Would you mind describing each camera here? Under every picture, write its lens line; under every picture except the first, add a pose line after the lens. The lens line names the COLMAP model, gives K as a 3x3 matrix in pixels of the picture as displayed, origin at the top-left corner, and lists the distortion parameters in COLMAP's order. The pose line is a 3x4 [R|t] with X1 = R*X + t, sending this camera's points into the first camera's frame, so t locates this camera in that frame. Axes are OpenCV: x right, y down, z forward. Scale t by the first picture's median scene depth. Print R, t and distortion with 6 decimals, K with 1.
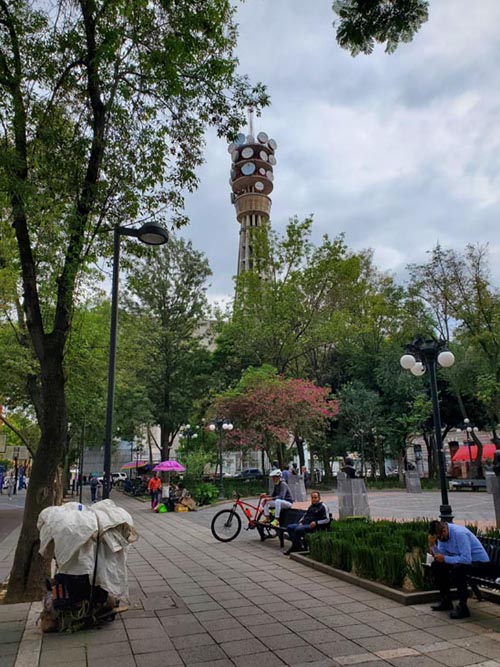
lens RADIAL K [[514.9, 0, 250.0], [0, 514.9, 333.5], [0, 0, 1]] dist [0.104369, -0.215346]
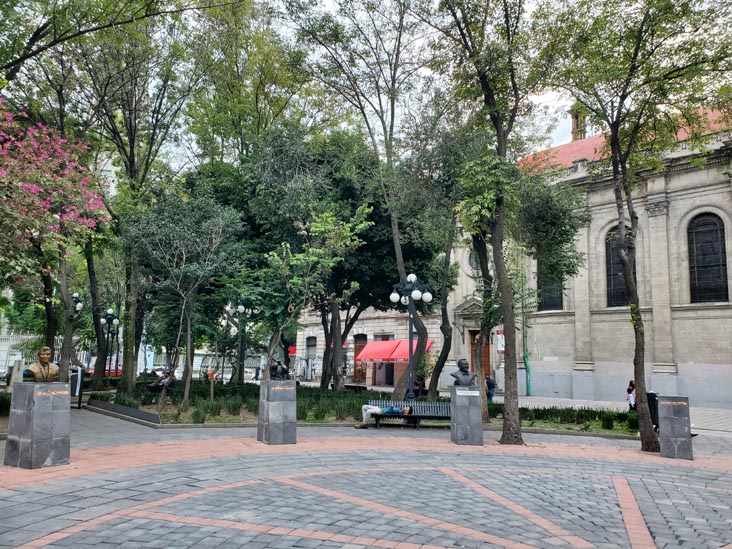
lens RADIAL K [[565.1, 0, 366.0], [0, 565.1, 274.5], [0, 0, 1]] dist [0.104369, -0.215346]
pose [[0.921518, 0.103532, 0.374281, 0.112818], [-0.138483, 0.988052, 0.067648, 0.082901], [-0.362805, -0.114171, 0.924845, 0.330793]]
